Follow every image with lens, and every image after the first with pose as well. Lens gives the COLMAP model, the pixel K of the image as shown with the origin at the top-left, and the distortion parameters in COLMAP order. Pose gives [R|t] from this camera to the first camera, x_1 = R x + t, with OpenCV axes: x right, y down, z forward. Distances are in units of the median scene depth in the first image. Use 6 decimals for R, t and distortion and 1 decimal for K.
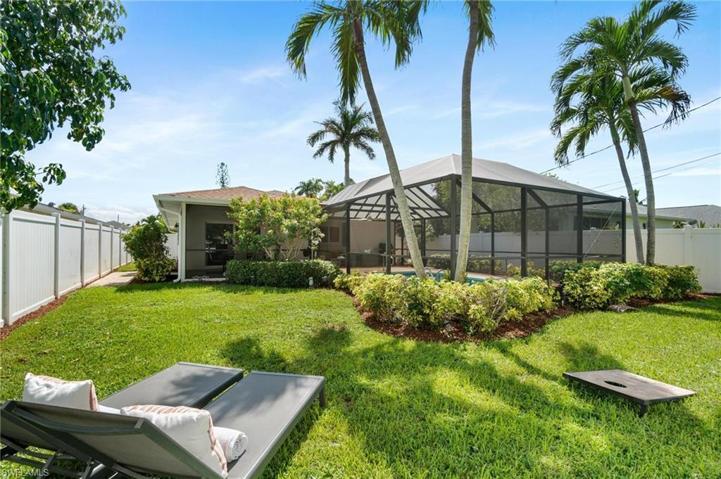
lens RADIAL K [[308.9, 0, 355.7], [0, 308.9, 236.8], [0, 0, 1]] dist [-0.000003, 0.000203]
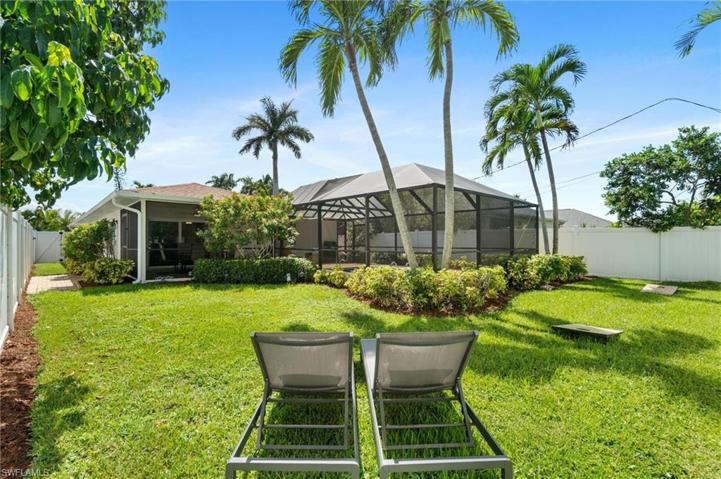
lens RADIAL K [[309.2, 0, 343.6], [0, 309.2, 236.7], [0, 0, 1]] dist [-0.000837, -0.000153]
pose [[0.974122, -0.004016, 0.225986, -0.199259], [0.002798, 0.999980, 0.005706, -0.000560], [-0.226004, -0.004926, 0.974114, -0.070288]]
